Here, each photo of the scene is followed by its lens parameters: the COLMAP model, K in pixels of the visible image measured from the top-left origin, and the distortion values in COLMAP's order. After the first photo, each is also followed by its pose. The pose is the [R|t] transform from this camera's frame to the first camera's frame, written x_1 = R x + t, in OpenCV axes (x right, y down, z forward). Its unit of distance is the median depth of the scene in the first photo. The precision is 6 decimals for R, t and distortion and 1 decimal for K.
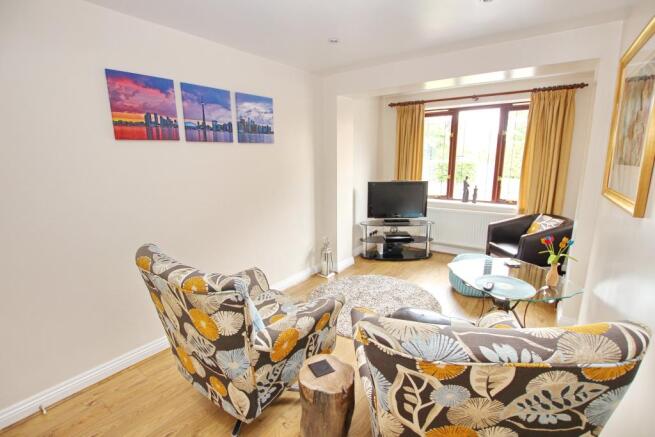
lens RADIAL K [[304.2, 0, 328.7], [0, 304.2, 220.3], [0, 0, 1]] dist [-0.027261, 0.003554]
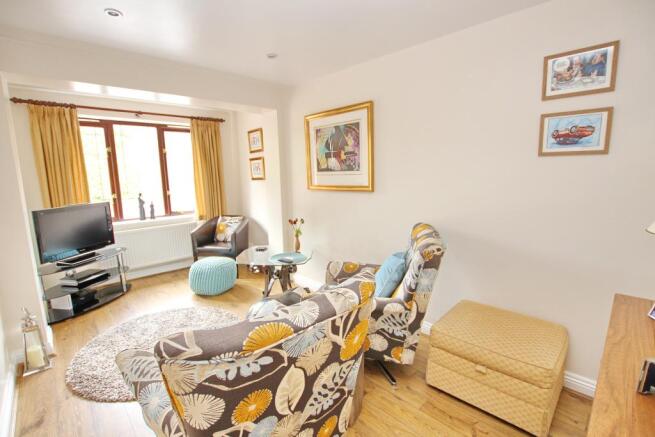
lens RADIAL K [[304.2, 0, 328.0], [0, 304.2, 219.8], [0, 0, 1]] dist [-0.027261, 0.003554]
pose [[0.175899, -0.145796, 0.973552, -0.383576], [0.223911, 0.968974, 0.104655, -0.030957], [-0.958605, 0.199580, 0.203086, 0.251112]]
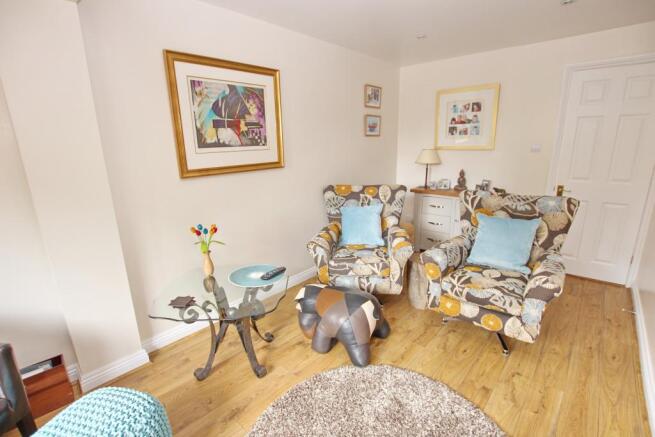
lens RADIAL K [[304.2, 0, 328.0], [0, 304.2, 219.6], [0, 0, 1]] dist [-0.027261, 0.003554]
pose [[-0.993842, 0.009466, 0.110399, 0.119826], [0.057567, 0.895434, 0.441456, -0.177878], [-0.094676, 0.445093, -0.890465, 0.891650]]
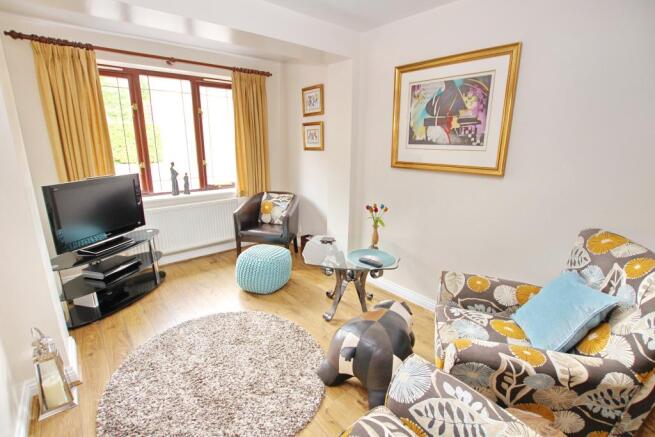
lens RADIAL K [[304.2, 0, 328.1], [0, 304.2, 218.8], [0, 0, 1]] dist [-0.027261, 0.003554]
pose [[0.223837, -0.233135, 0.946332, -0.235558], [0.191852, 0.962511, 0.191742, -0.077825], [-0.955557, 0.138637, 0.260173, 0.426956]]
